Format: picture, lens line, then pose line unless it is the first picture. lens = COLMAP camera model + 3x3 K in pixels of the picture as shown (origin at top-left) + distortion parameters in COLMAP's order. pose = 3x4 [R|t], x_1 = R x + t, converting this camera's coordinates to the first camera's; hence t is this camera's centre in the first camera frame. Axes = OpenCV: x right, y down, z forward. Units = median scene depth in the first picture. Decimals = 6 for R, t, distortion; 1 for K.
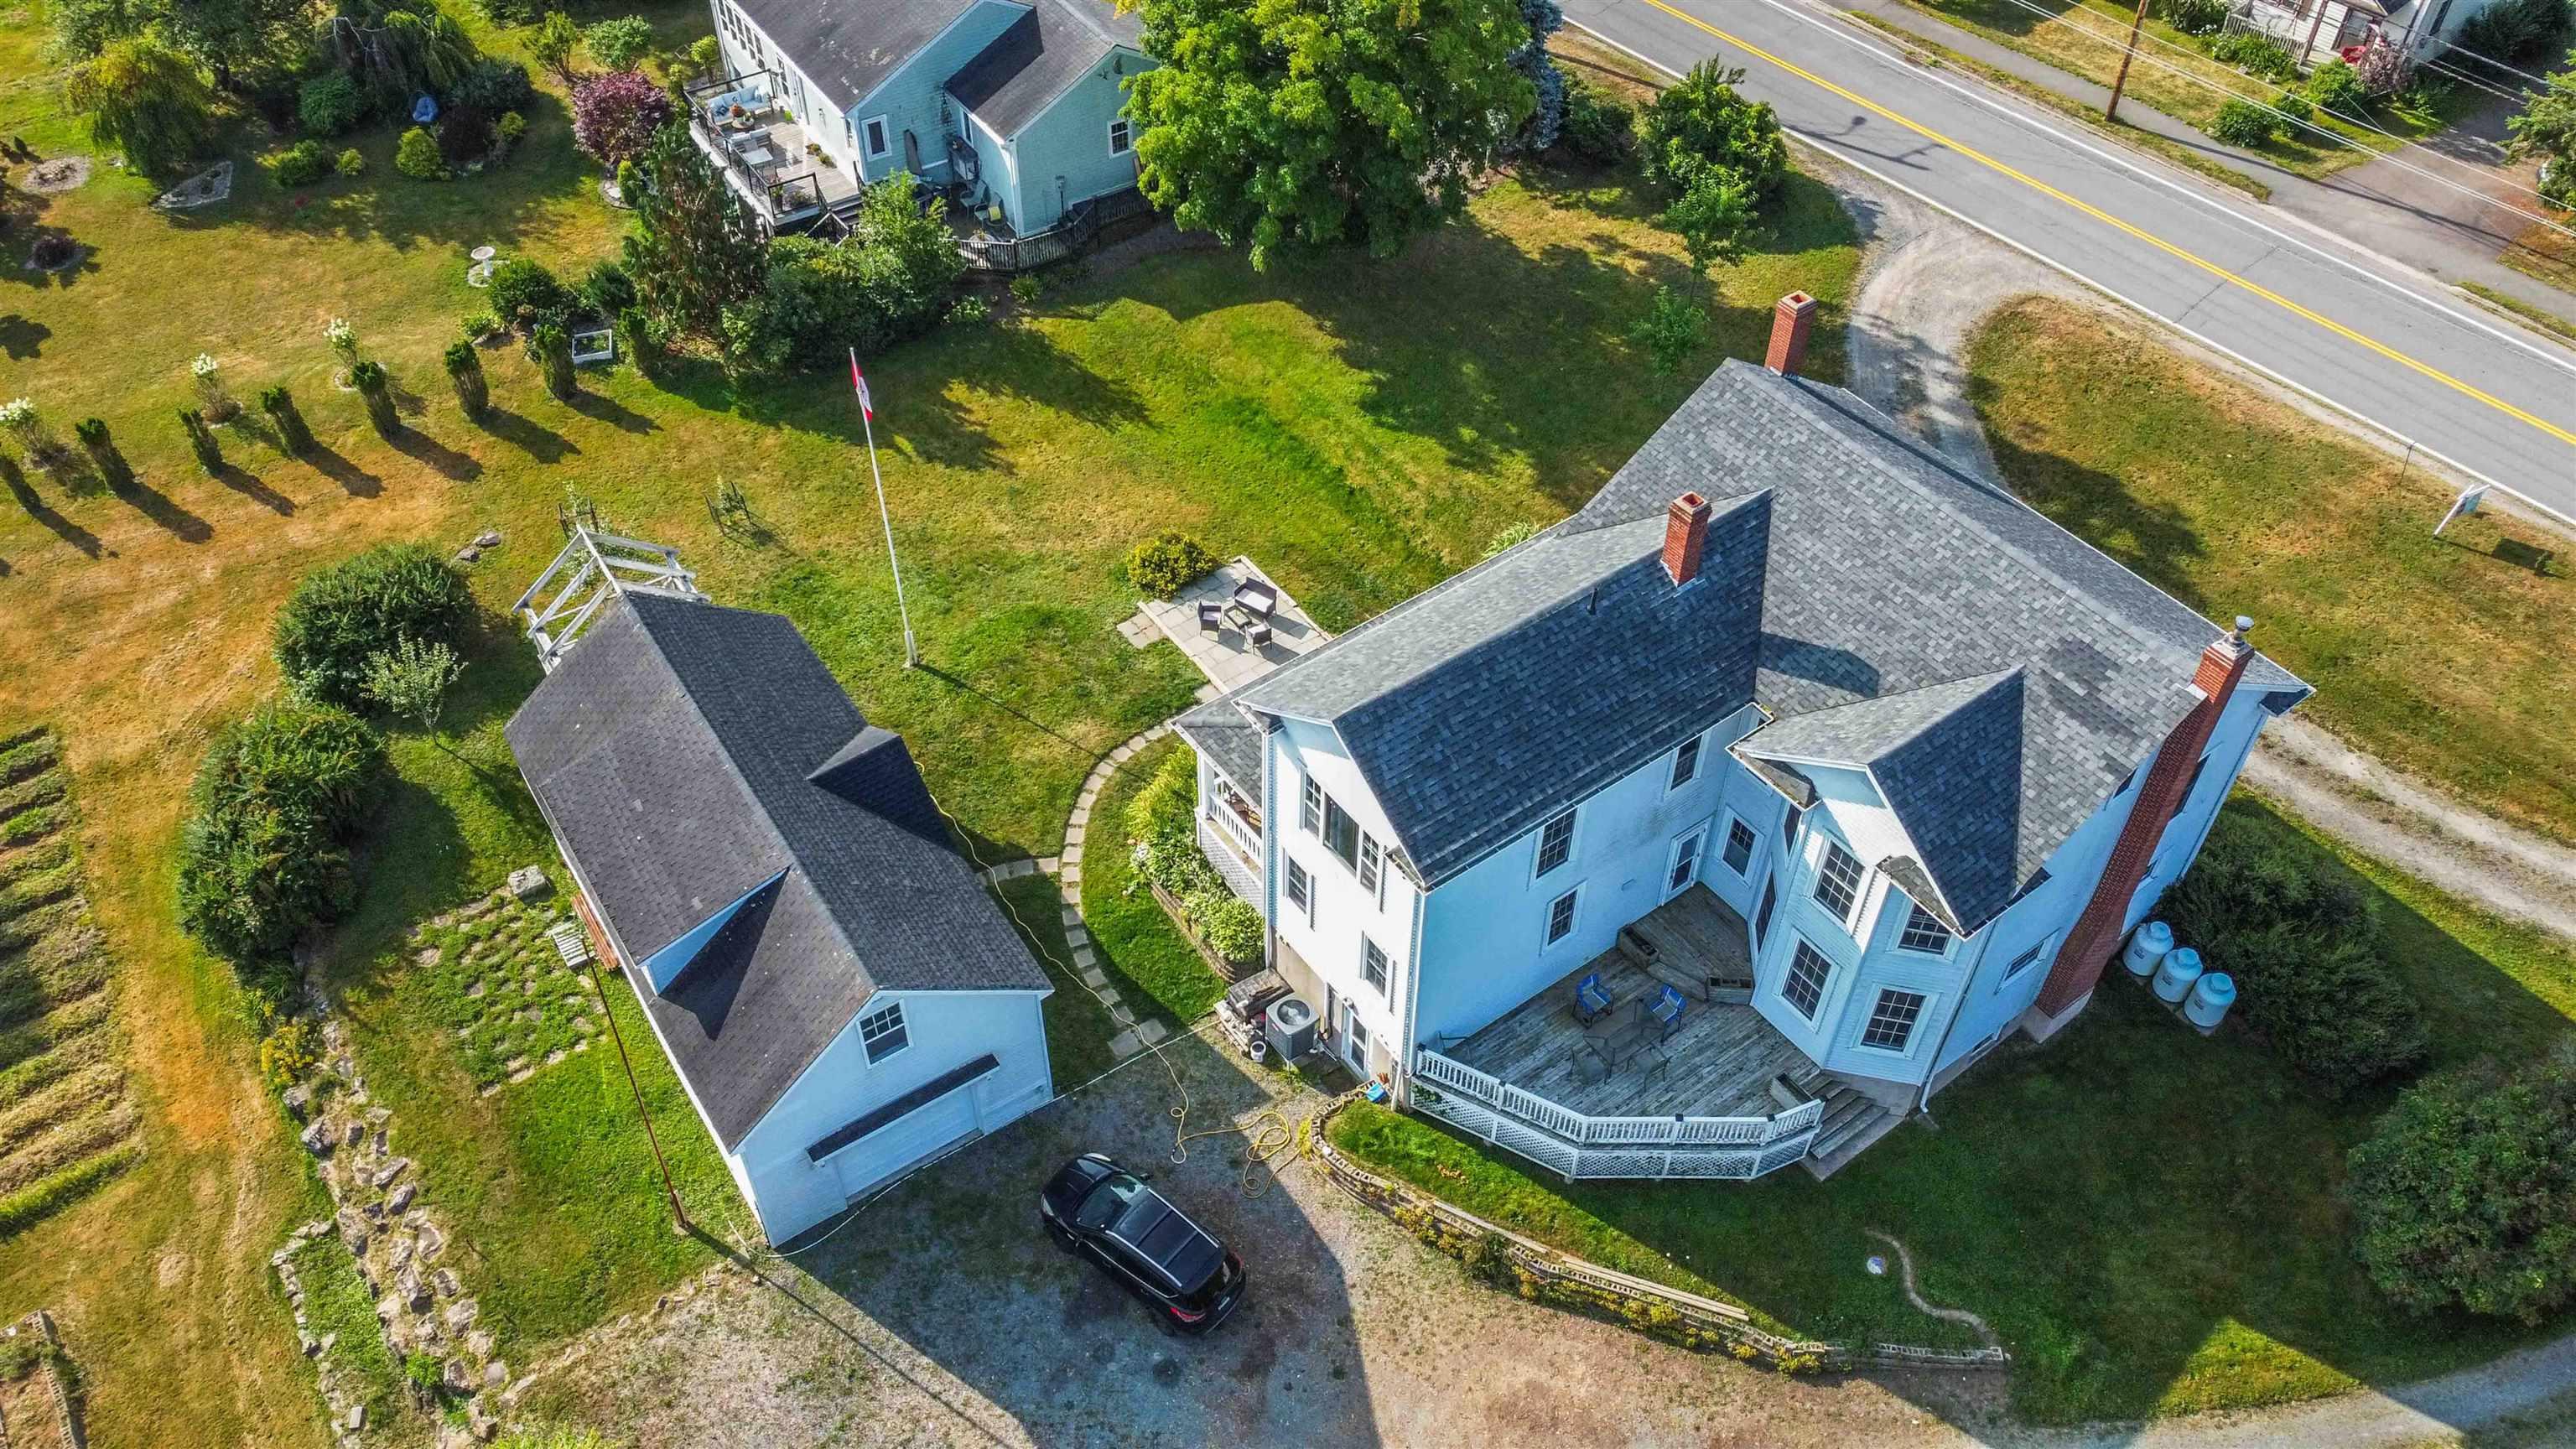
lens RADIAL K [[1945.4, 0, 1277.5], [0, 1945.4, 727.8], [0, 0, 1]] dist [0.008507, -0.008297]
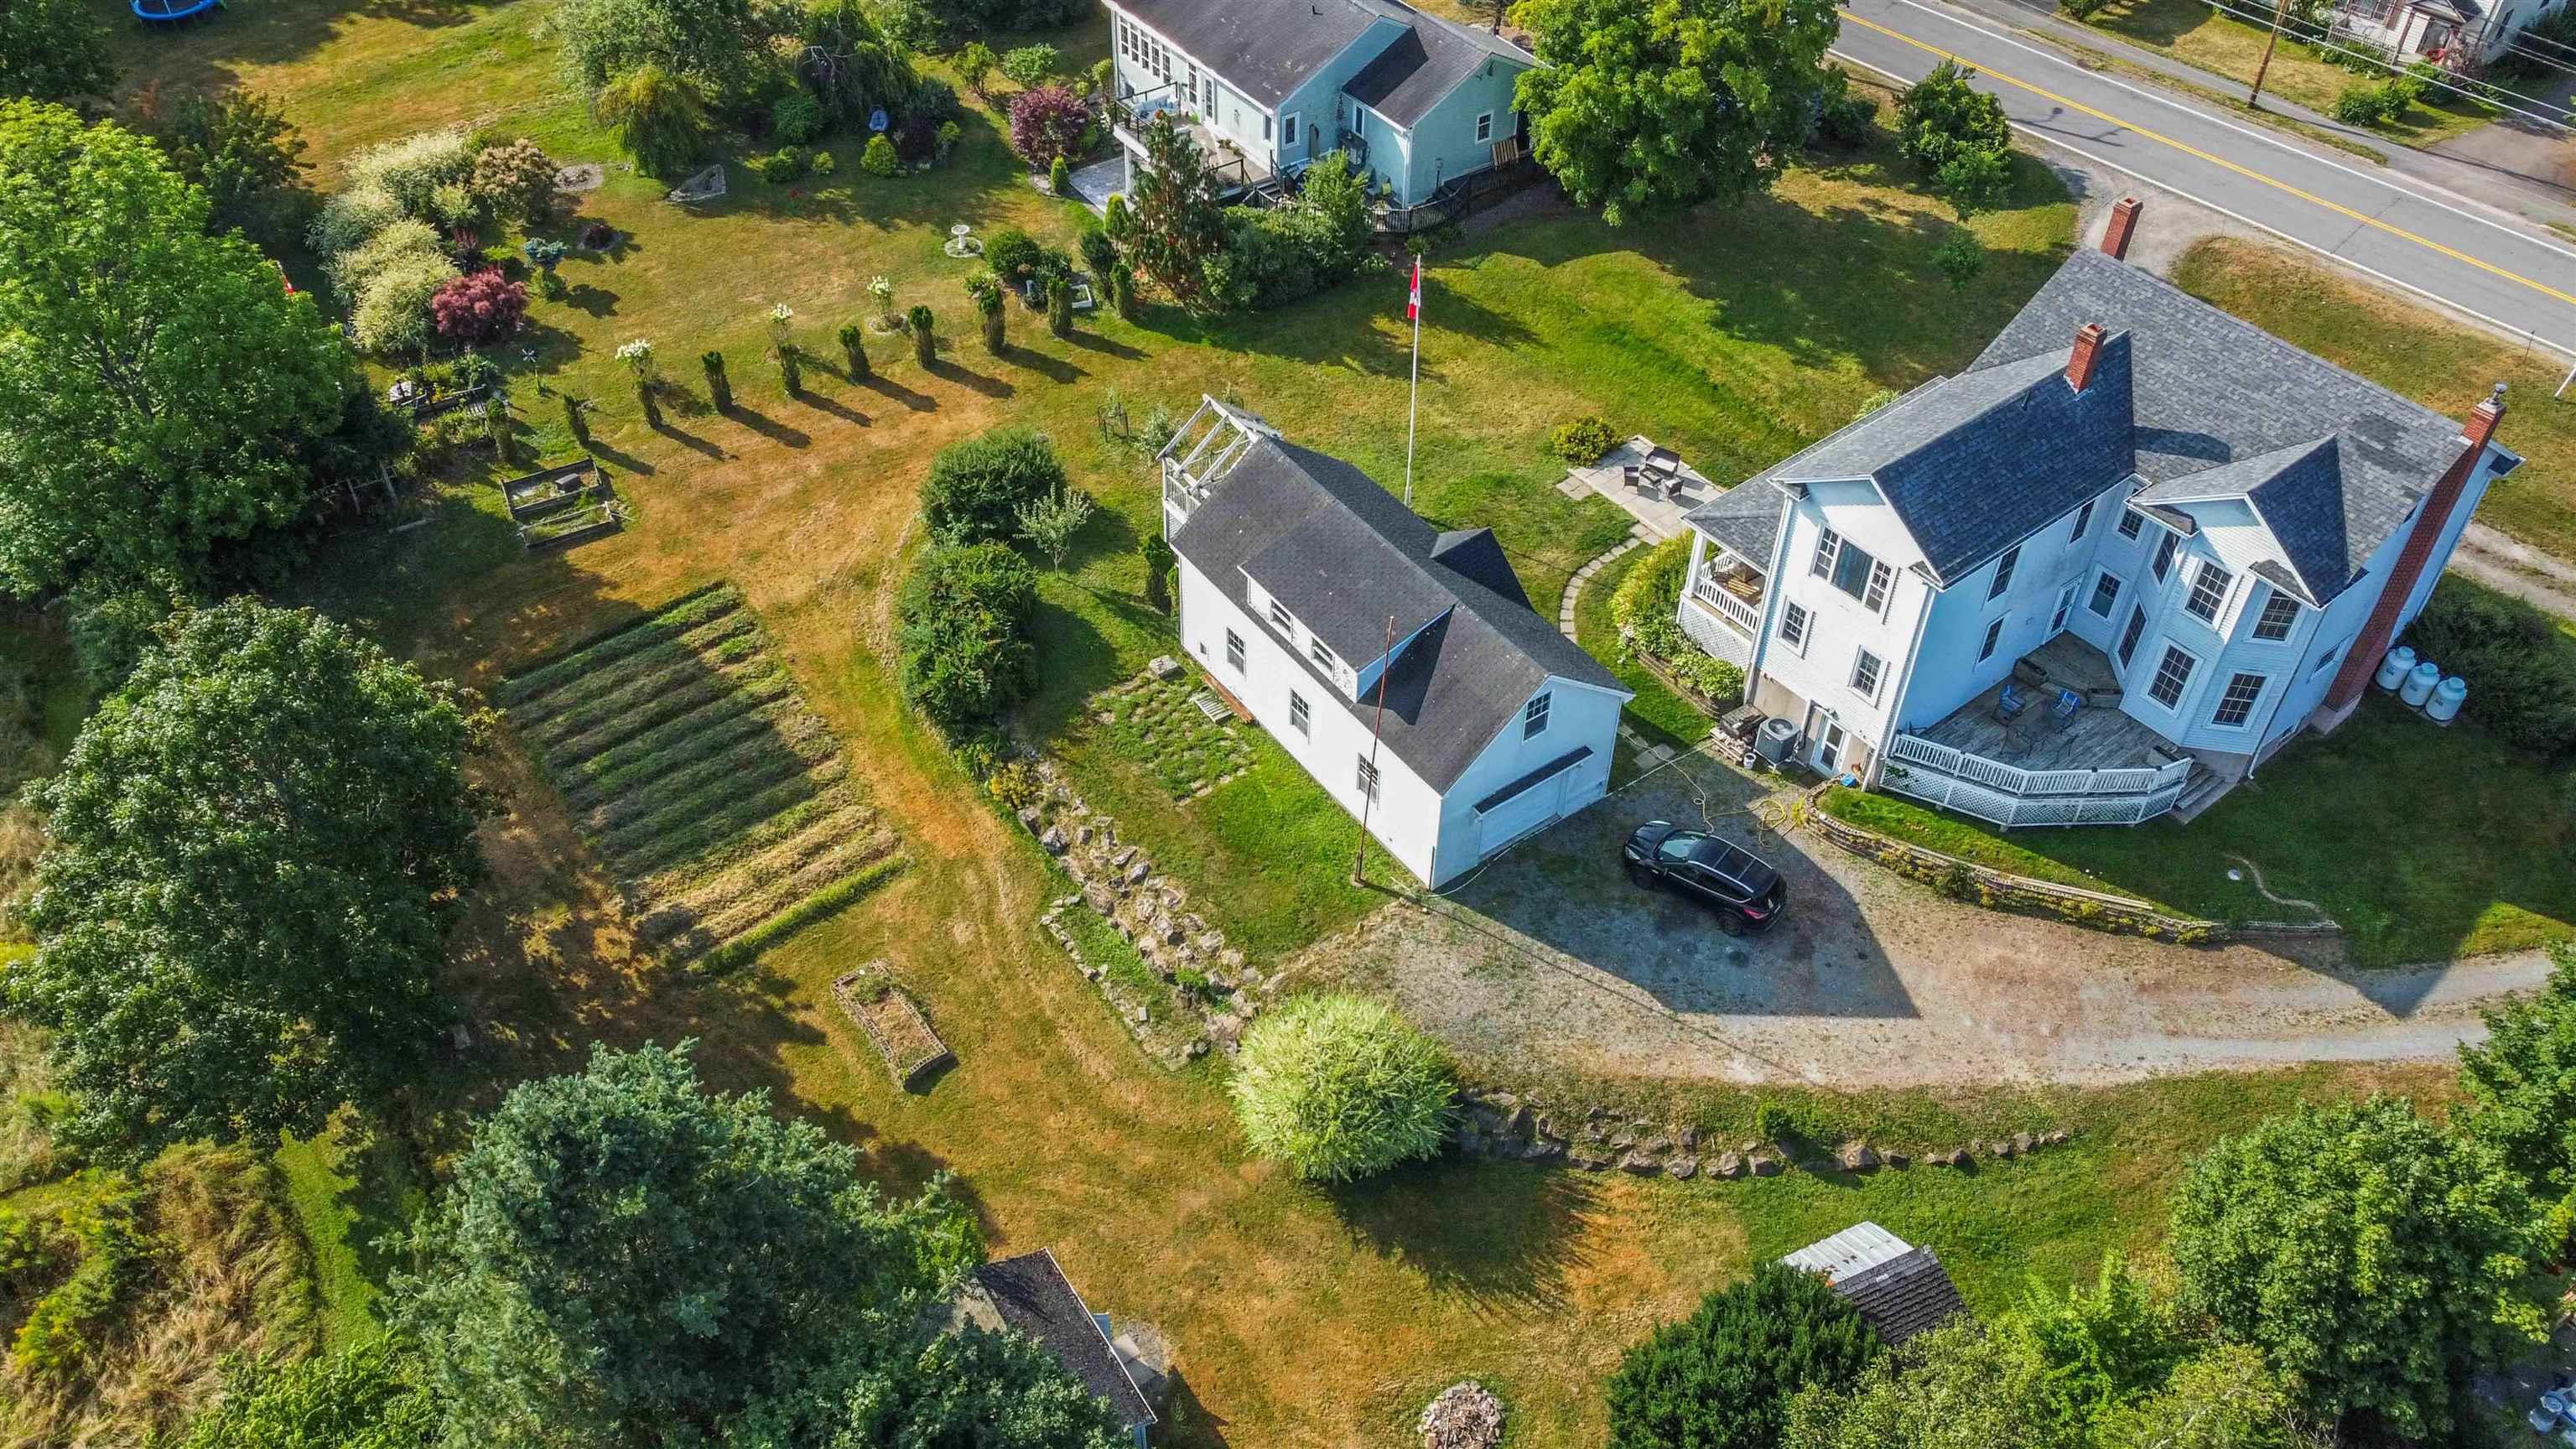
lens RADIAL K [[1945.4, 0, 1285.7], [0, 1945.4, 728.5], [0, 0, 1]] dist [0.008507, -0.008297]
pose [[0.999404, -0.021758, 0.026818, -0.323068], [0.022778, 0.999006, -0.038328, 0.165767], [-0.025958, 0.038916, 0.998905, -0.302156]]
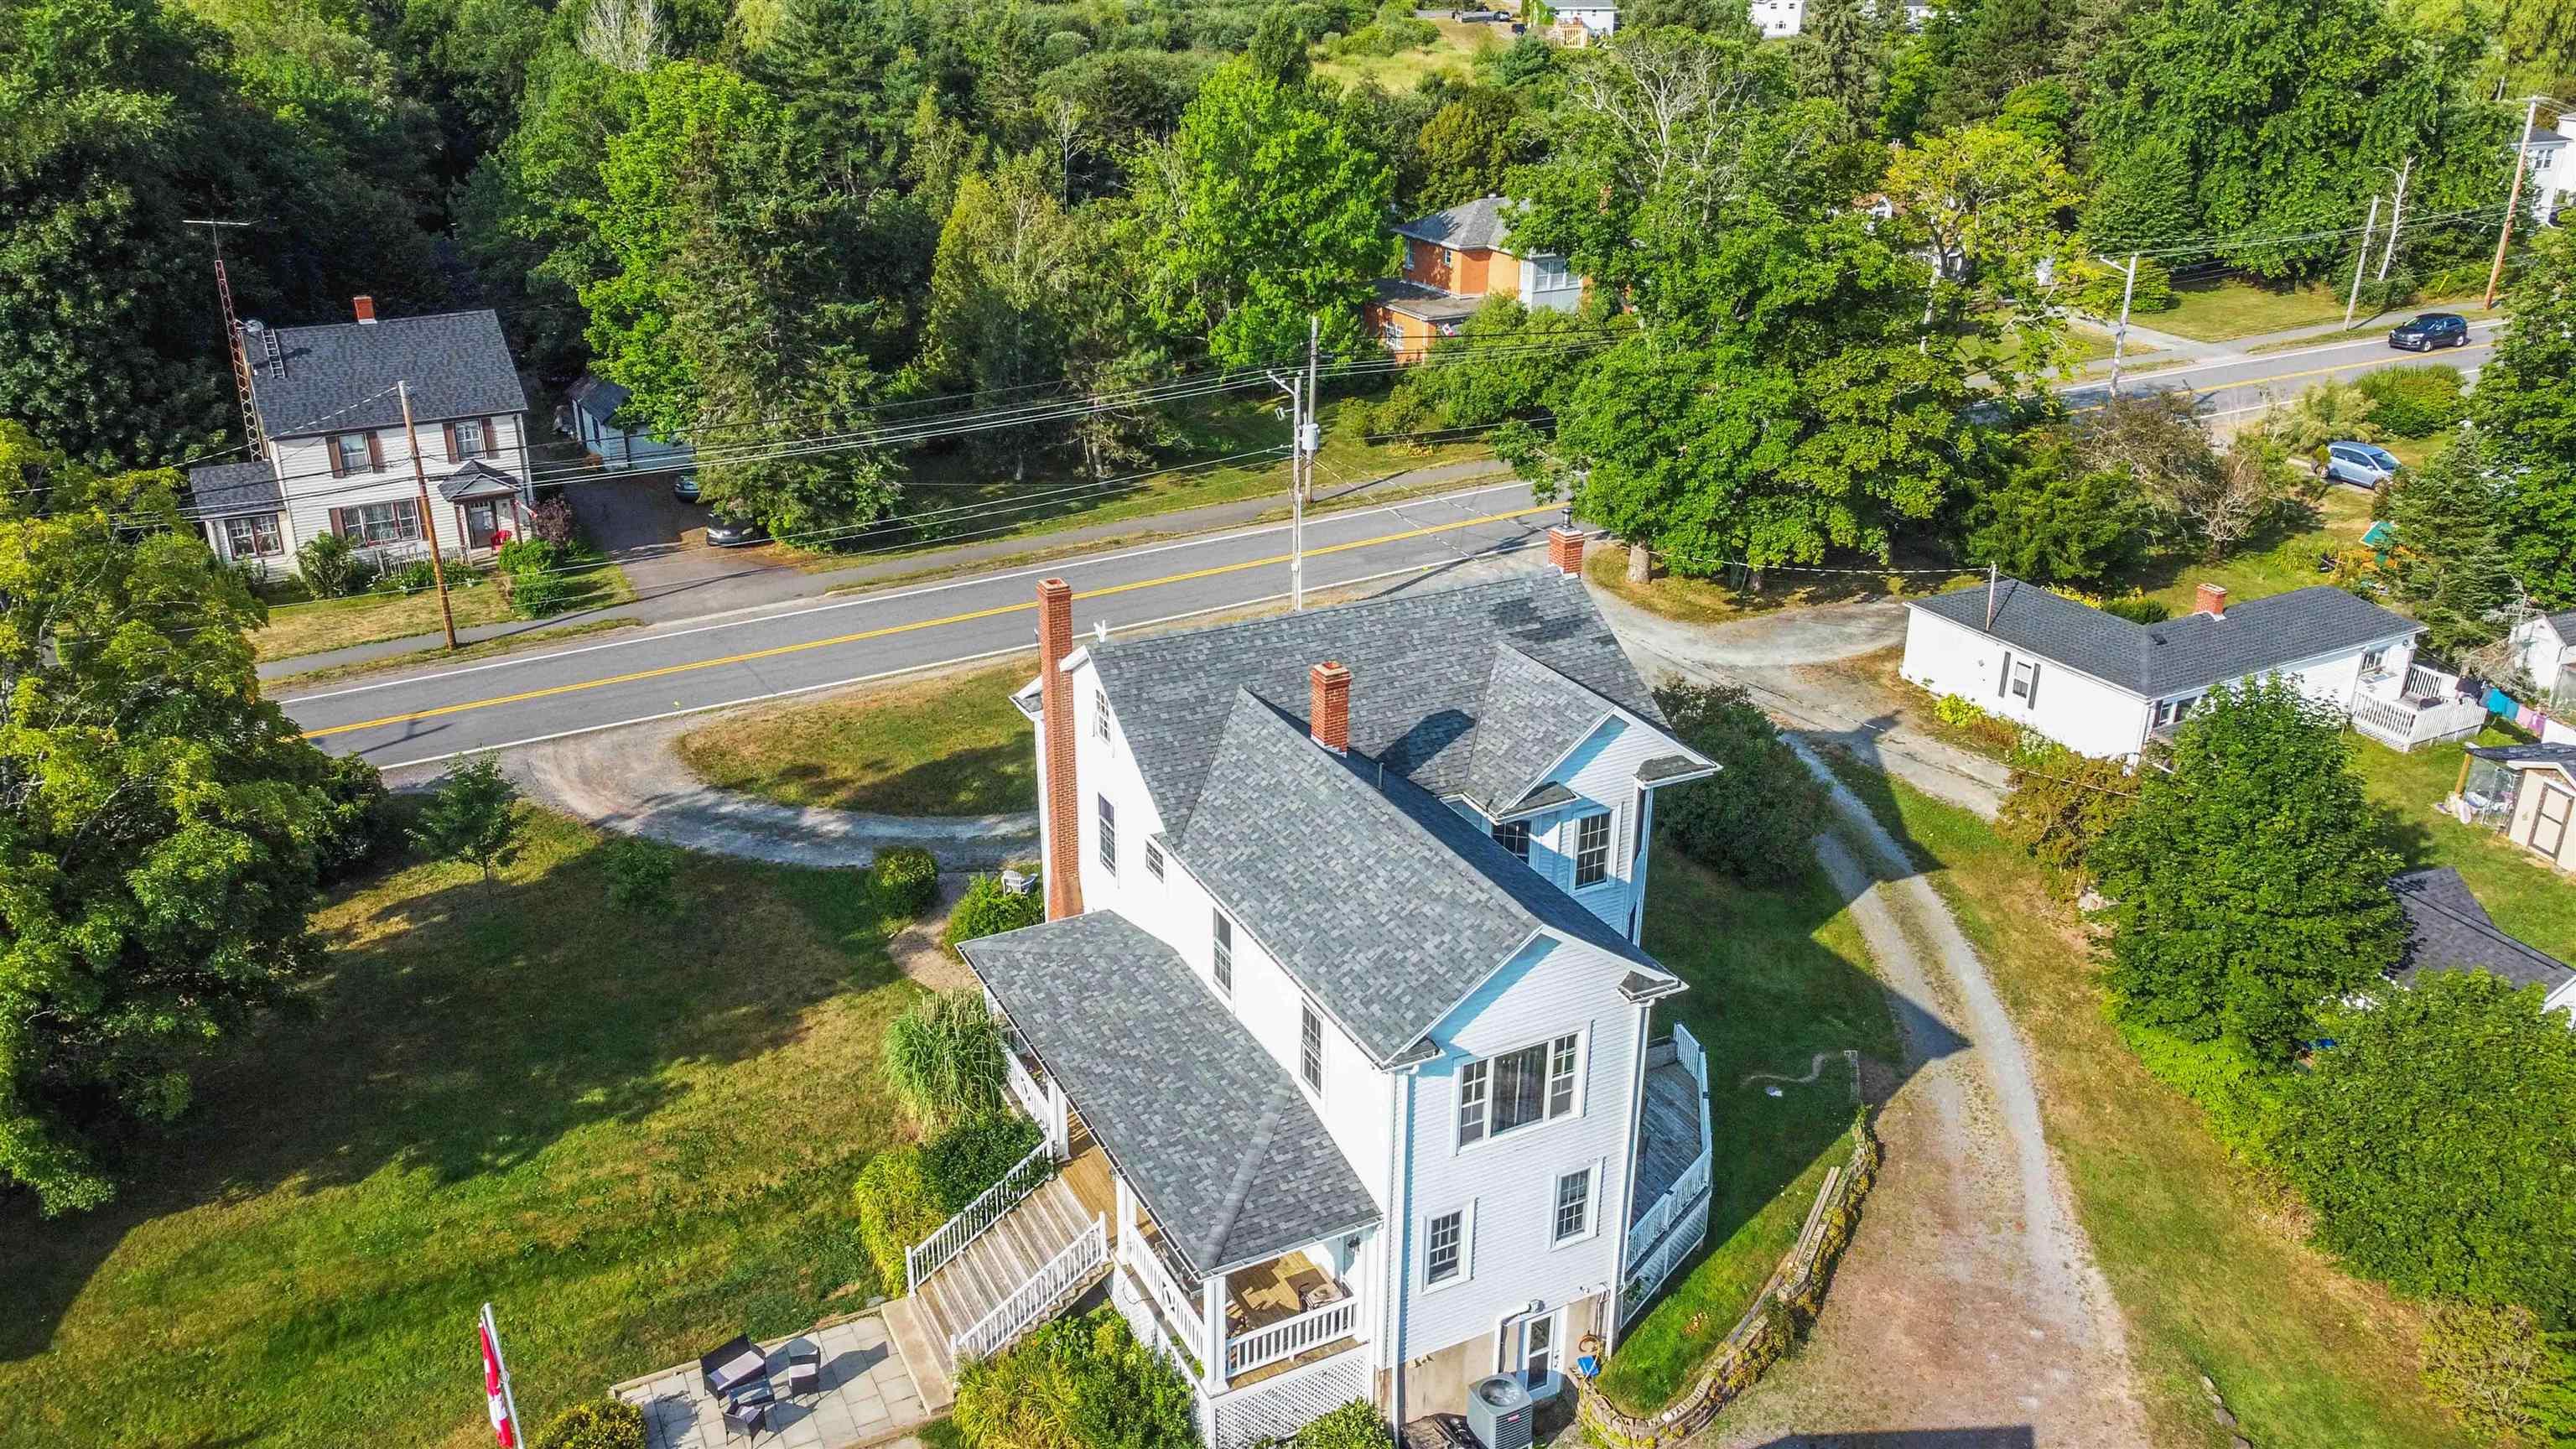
lens RADIAL K [[1945.4, 0, 1283.2], [0, 1945.4, 732.8], [0, 0, 1]] dist [0.008507, -0.008297]
pose [[0.158804, -0.393530, 0.905492, -0.556030], [0.703816, 0.688310, 0.175708, -0.221431], [-0.692405, 0.609396, 0.386279, 0.495672]]
